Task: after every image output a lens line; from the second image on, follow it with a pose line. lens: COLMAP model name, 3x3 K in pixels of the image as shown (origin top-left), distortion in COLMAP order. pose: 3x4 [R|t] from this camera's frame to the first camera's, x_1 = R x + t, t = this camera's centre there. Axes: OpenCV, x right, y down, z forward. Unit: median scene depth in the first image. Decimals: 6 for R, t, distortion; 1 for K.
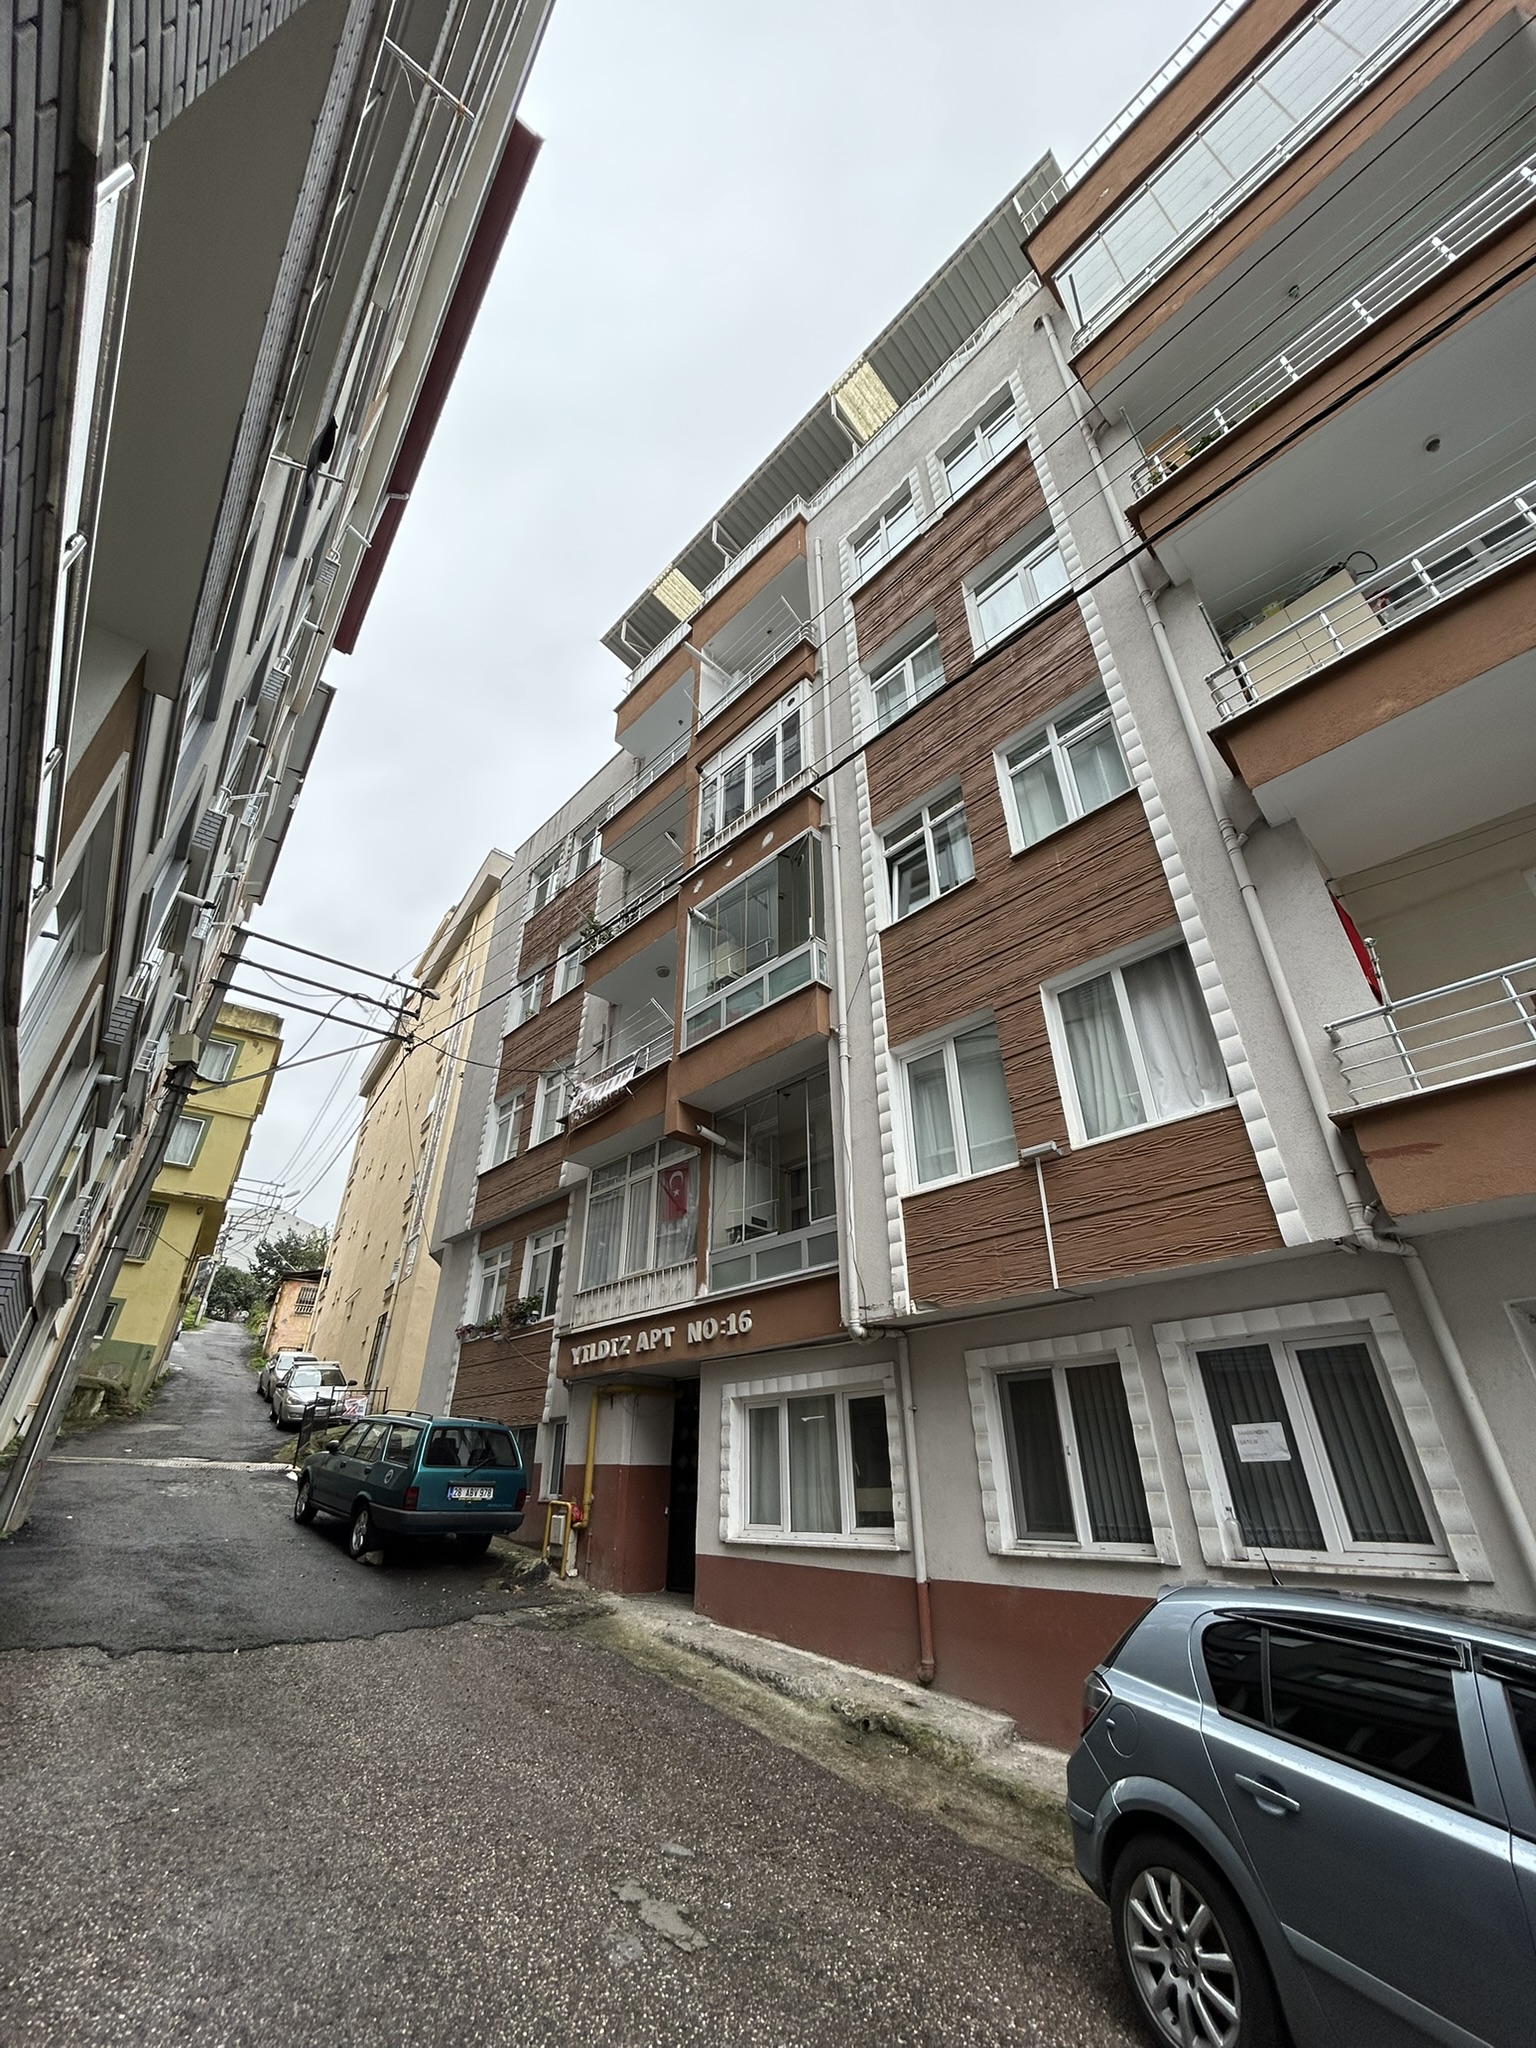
lens RADIAL K [[821.1, 0, 773.9], [0, 821.1, 1028.2], [0, 0, 1]] dist [-0.000971, -0.000239]
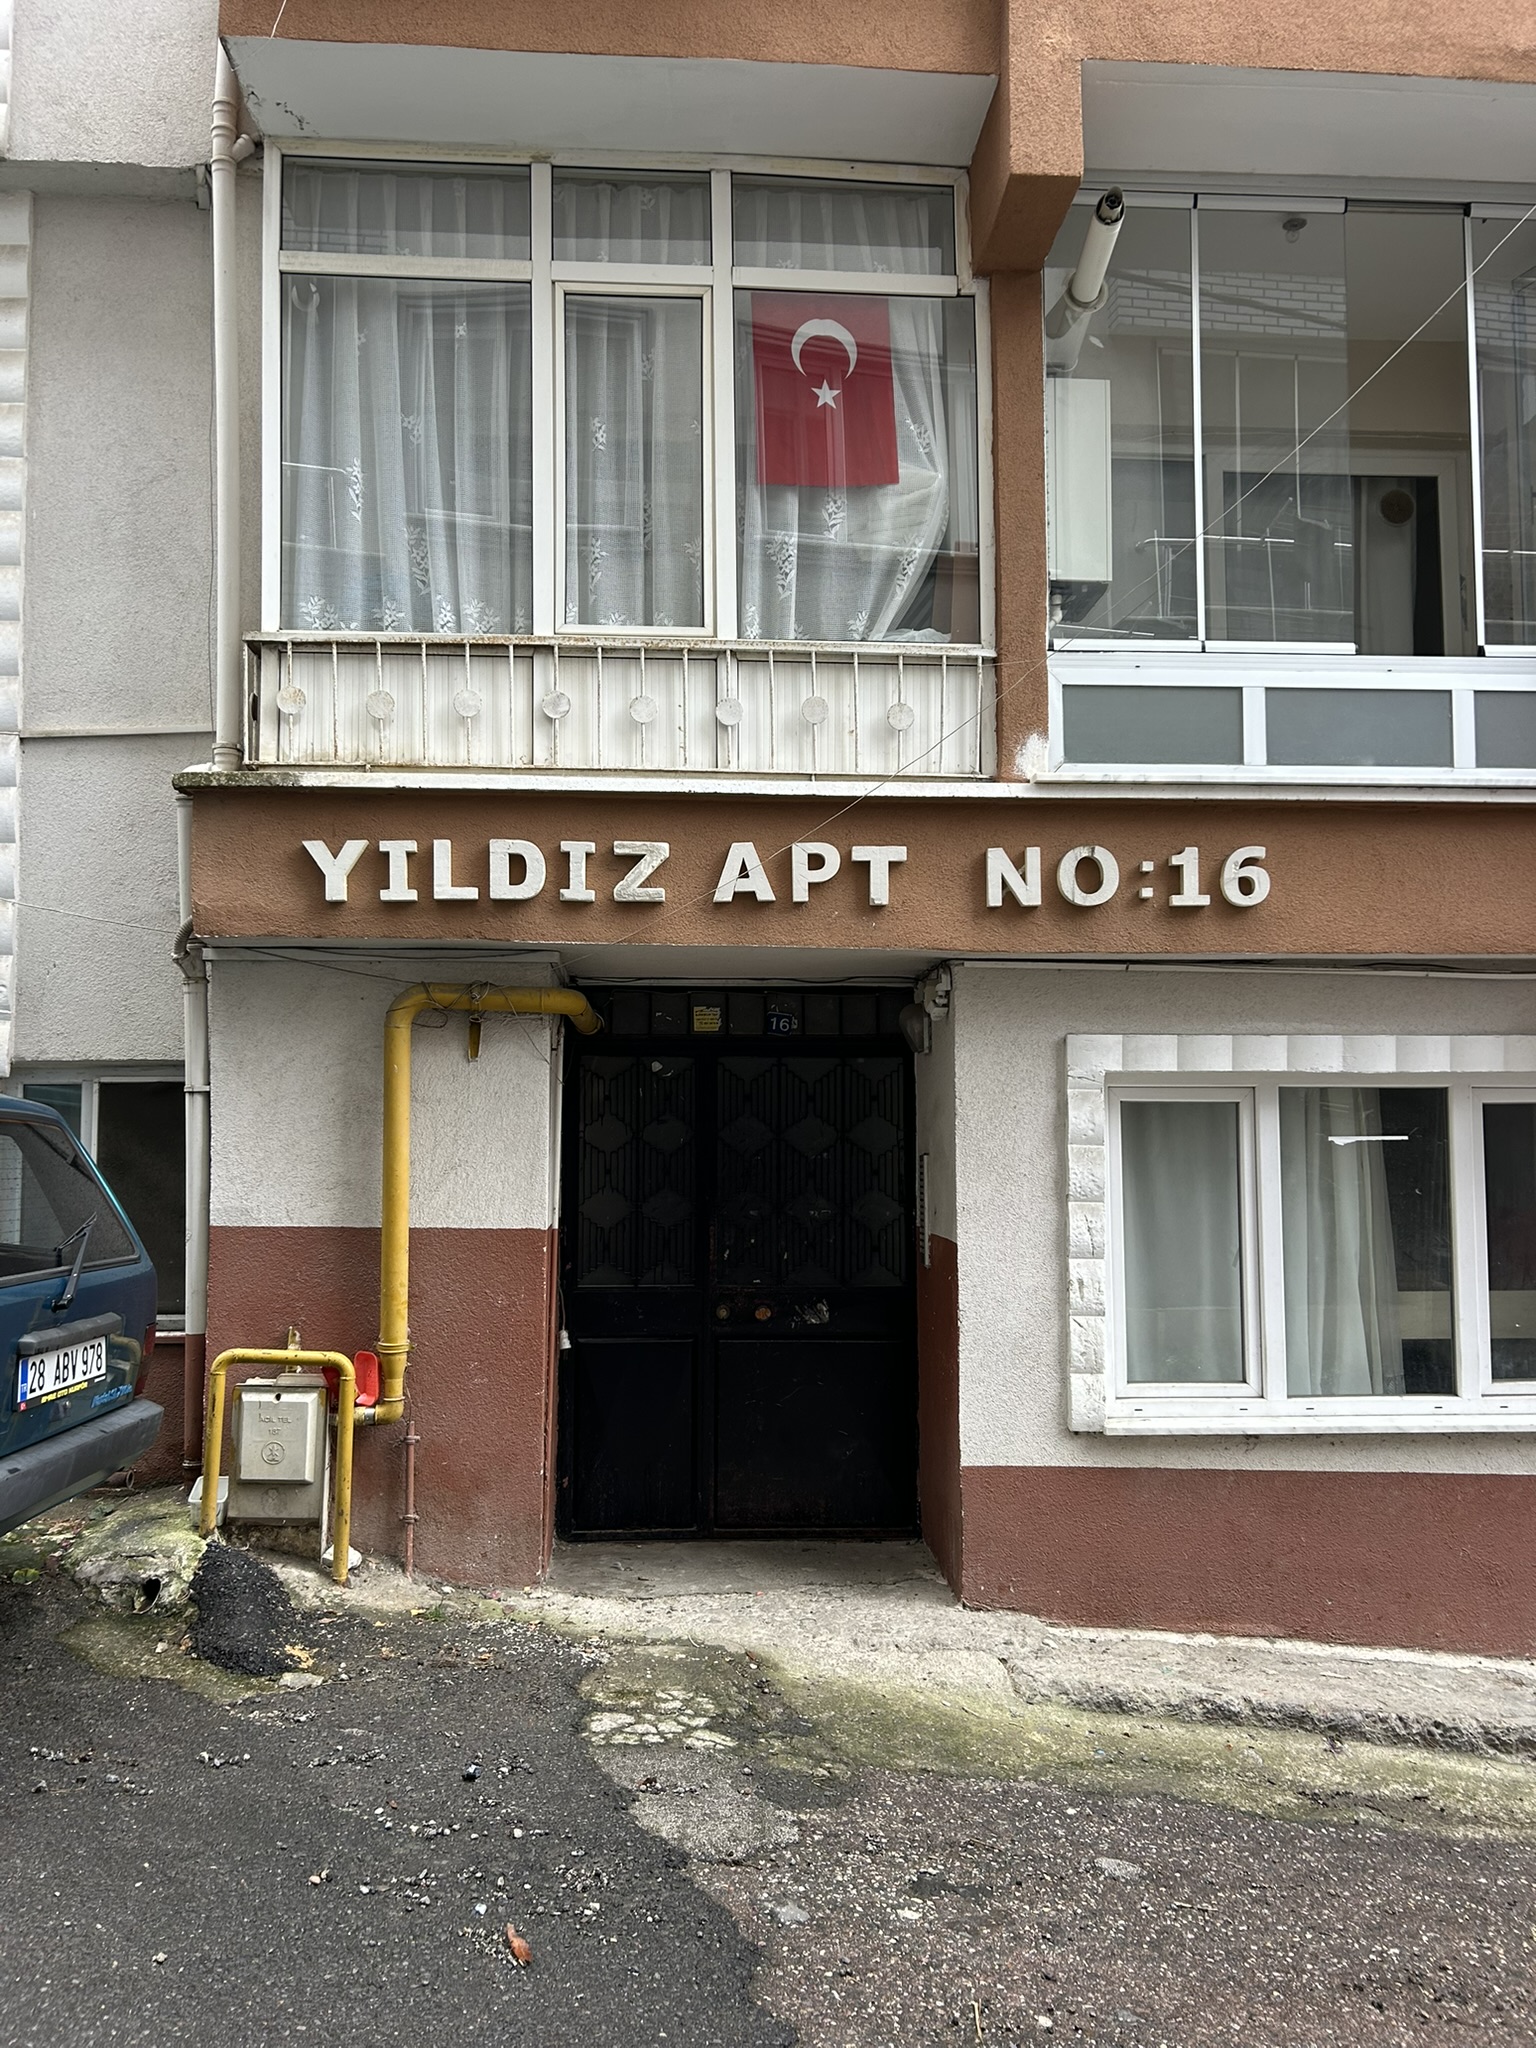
lens RADIAL K [[1556.8, 0, 761.4], [0, 1556.8, 1030.0], [0, 0, 1]] dist [0.027498, -0.006483]
pose [[0.656887, 0.059562, 0.751633, -0.568003], [-0.377666, 0.888798, 0.259628, 0.282196], [-0.652586, -0.454412, 0.606334, 0.624521]]
